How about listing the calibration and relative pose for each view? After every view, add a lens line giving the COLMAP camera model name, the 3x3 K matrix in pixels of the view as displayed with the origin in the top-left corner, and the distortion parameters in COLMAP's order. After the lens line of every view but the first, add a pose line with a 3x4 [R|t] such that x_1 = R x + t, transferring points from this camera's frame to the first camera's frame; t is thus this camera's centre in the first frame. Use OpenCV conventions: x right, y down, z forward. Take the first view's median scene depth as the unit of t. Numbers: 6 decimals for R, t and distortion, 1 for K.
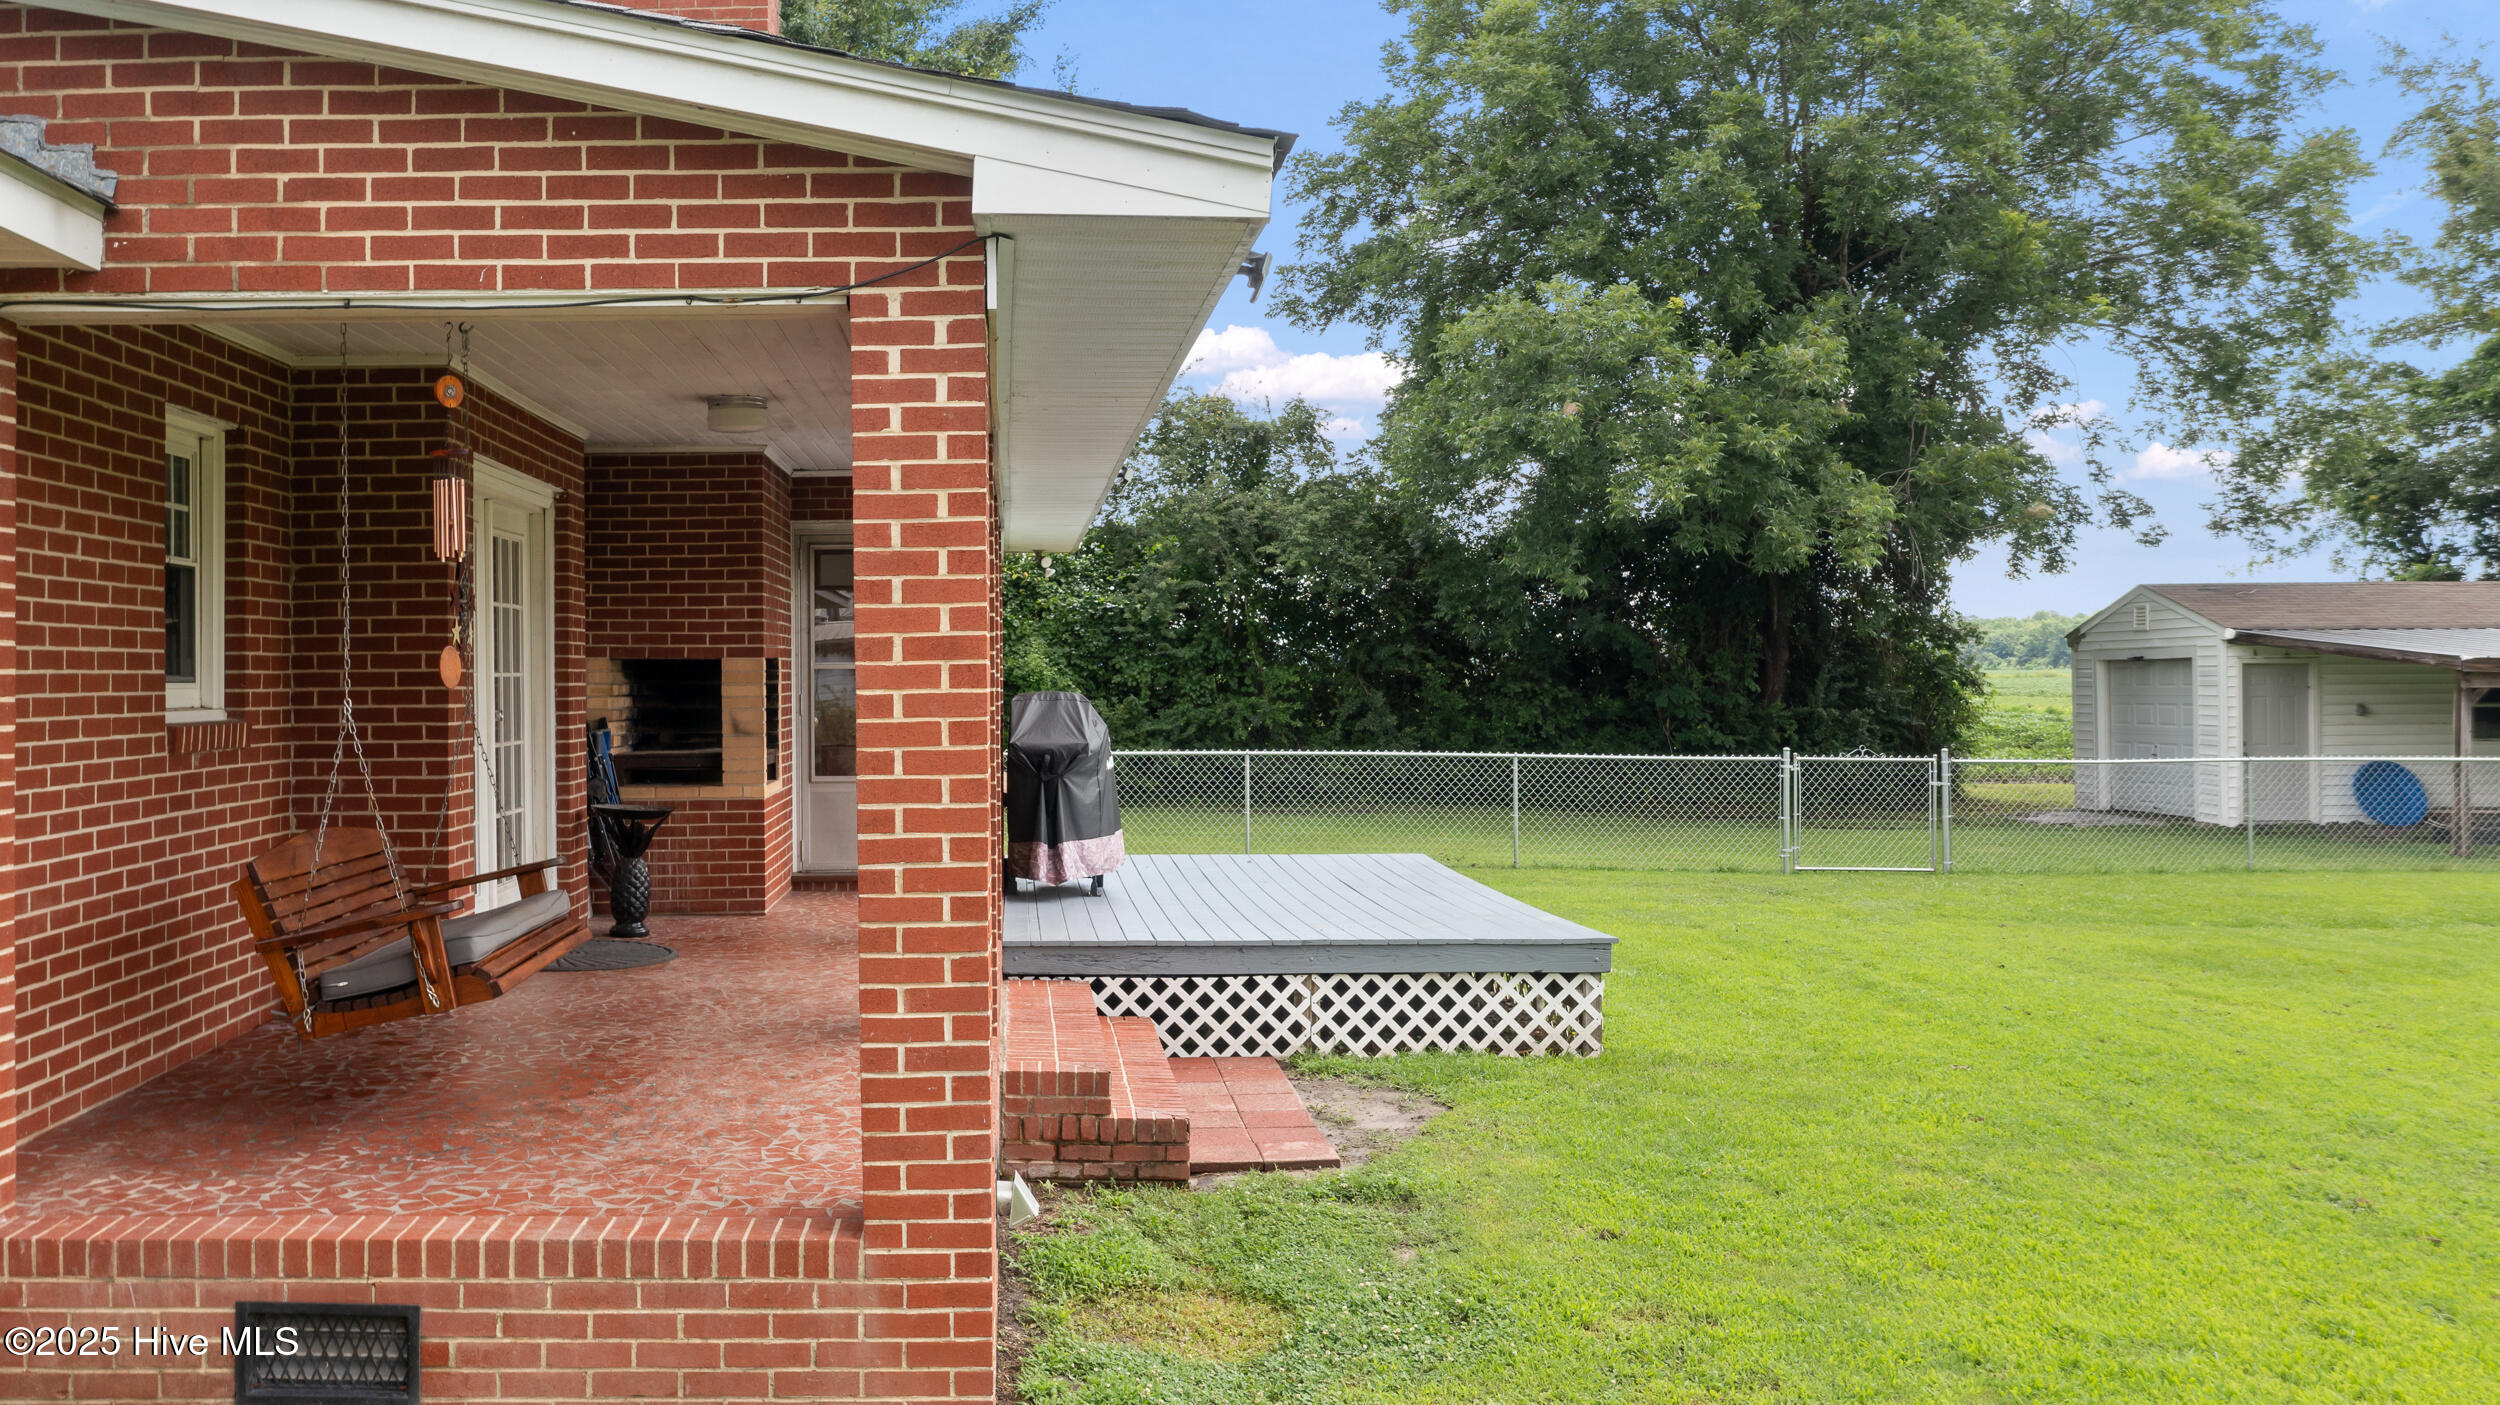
lens RADIAL K [[2020.7, 0, 1247.2], [0, 2020.7, 608.0], [0, 0, 1]] dist [-0.000868, 0.004572]
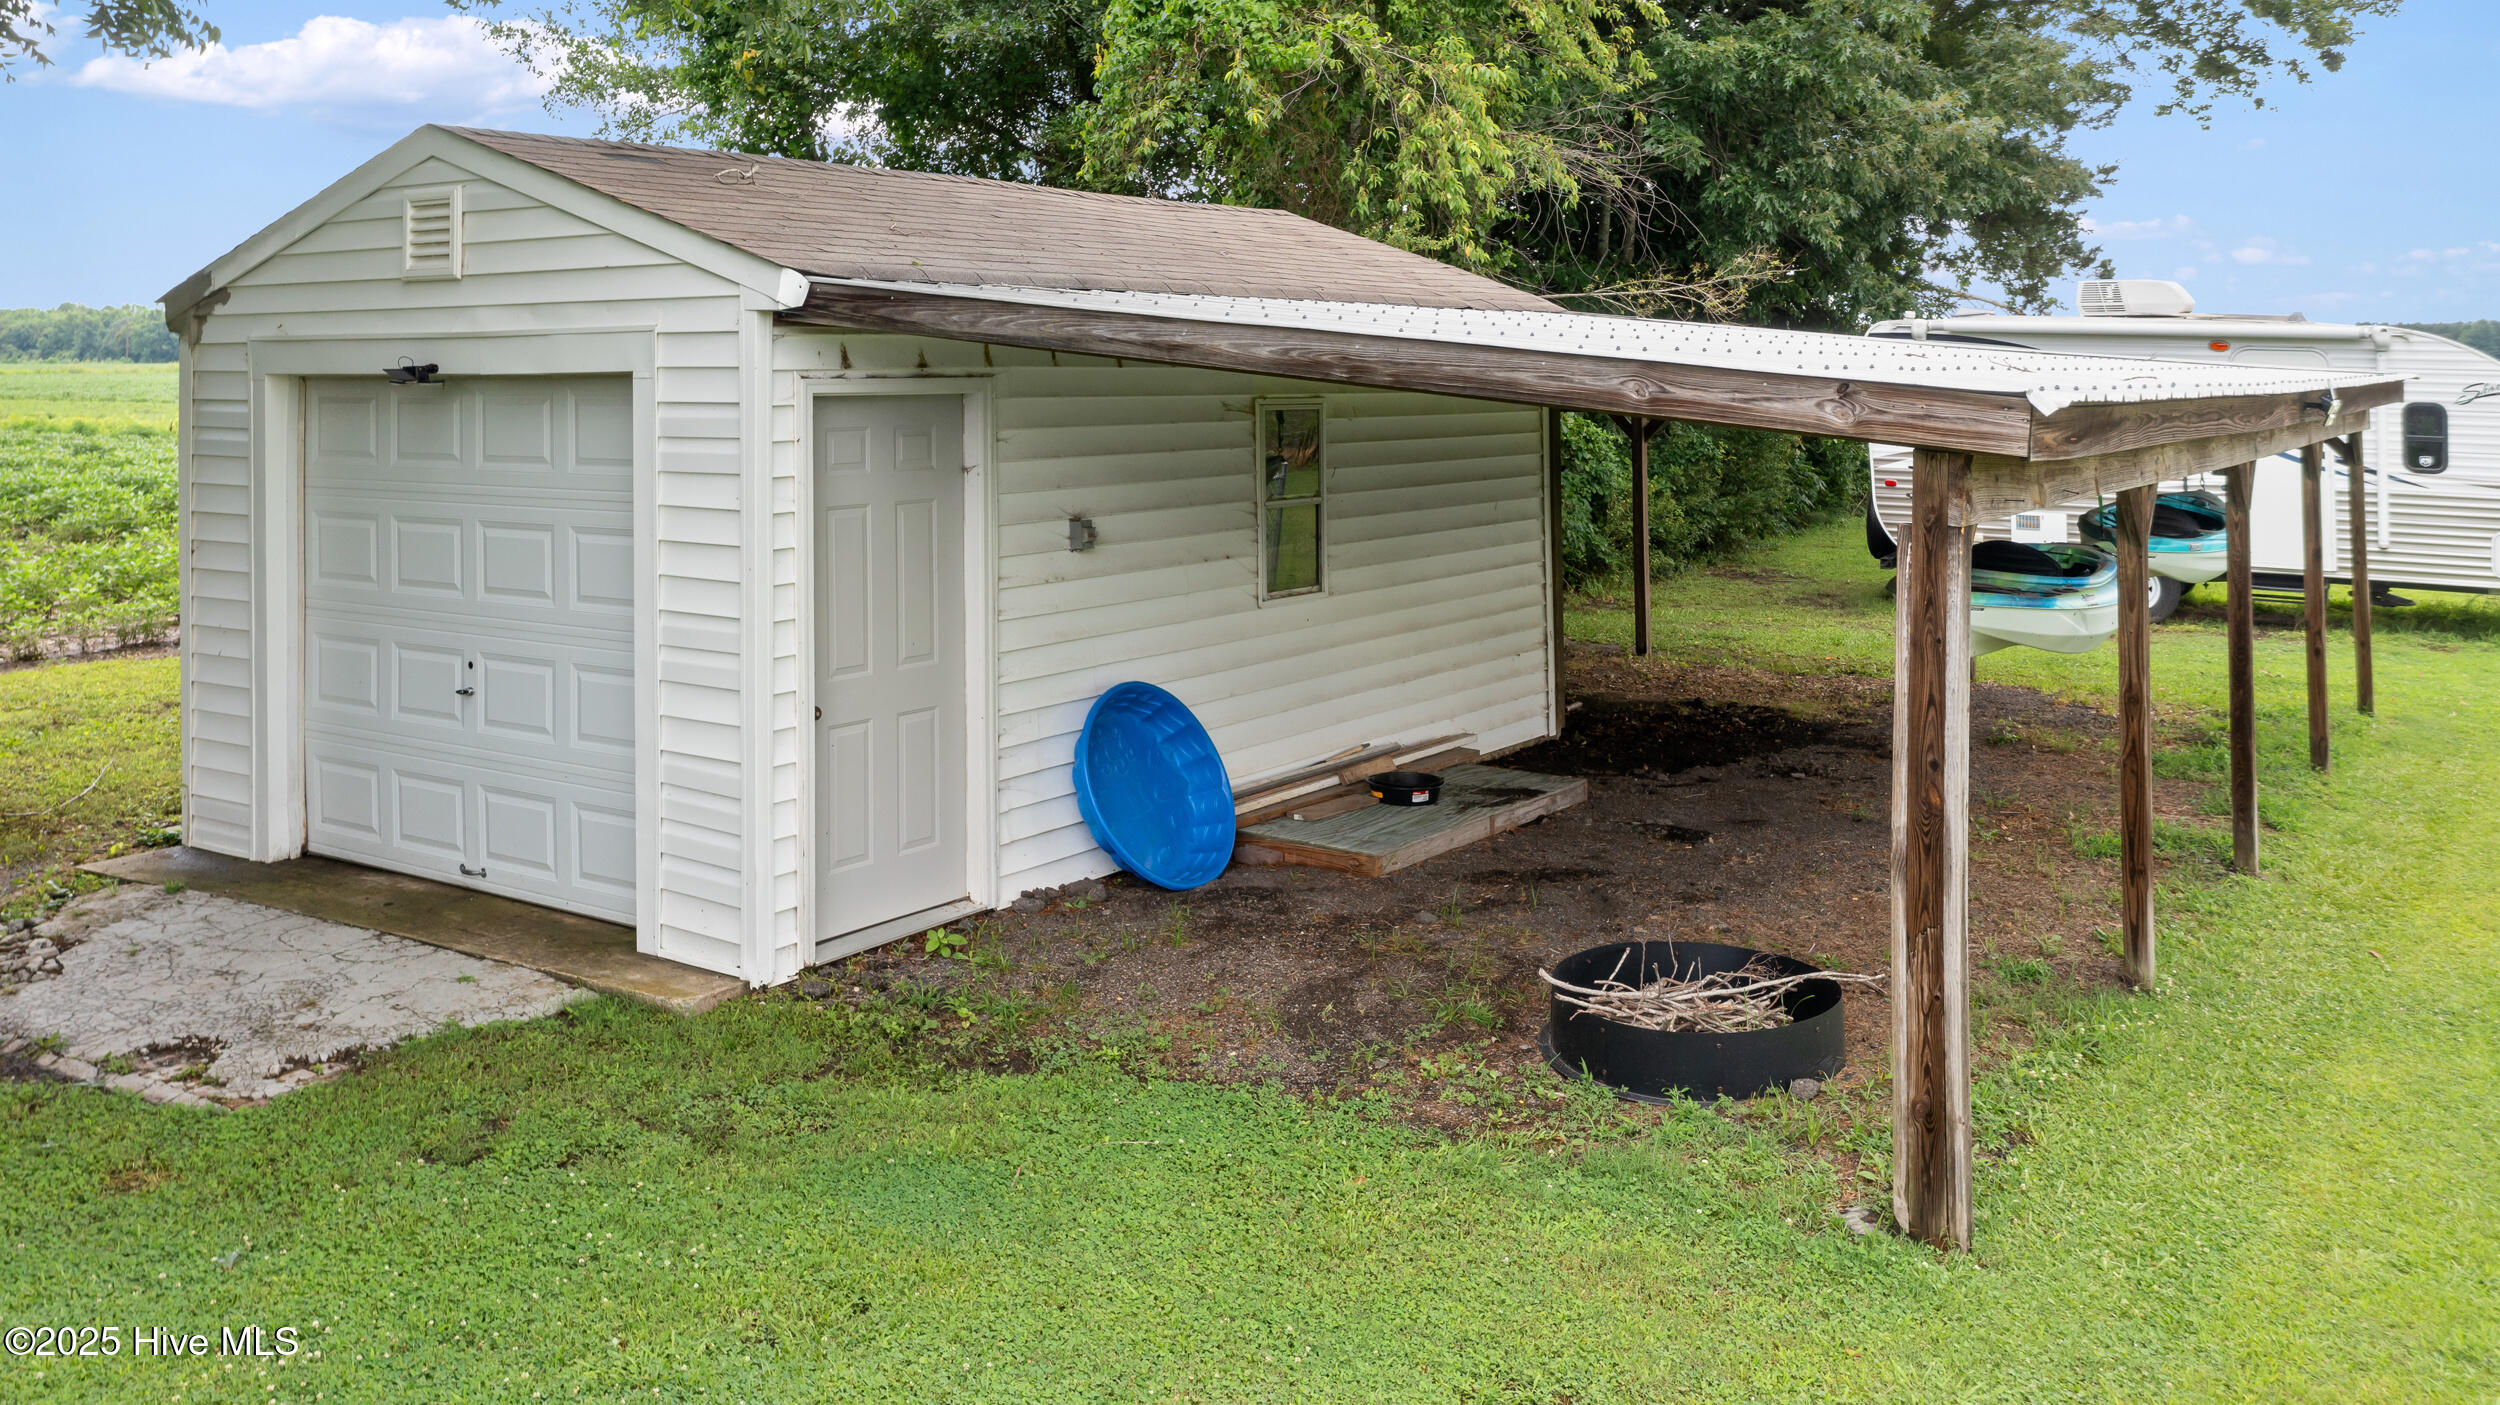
lens RADIAL K [[2020.7, 0, 1247.2], [0, 2020.7, 608.0], [0, 0, 1]] dist [-0.000868, 0.004572]
pose [[0.647786, -0.081496, 0.757451, 0.317635], [-0.040513, 0.989170, 0.141075, 0.014487], [-0.760744, -0.122074, 0.637469, 0.770158]]
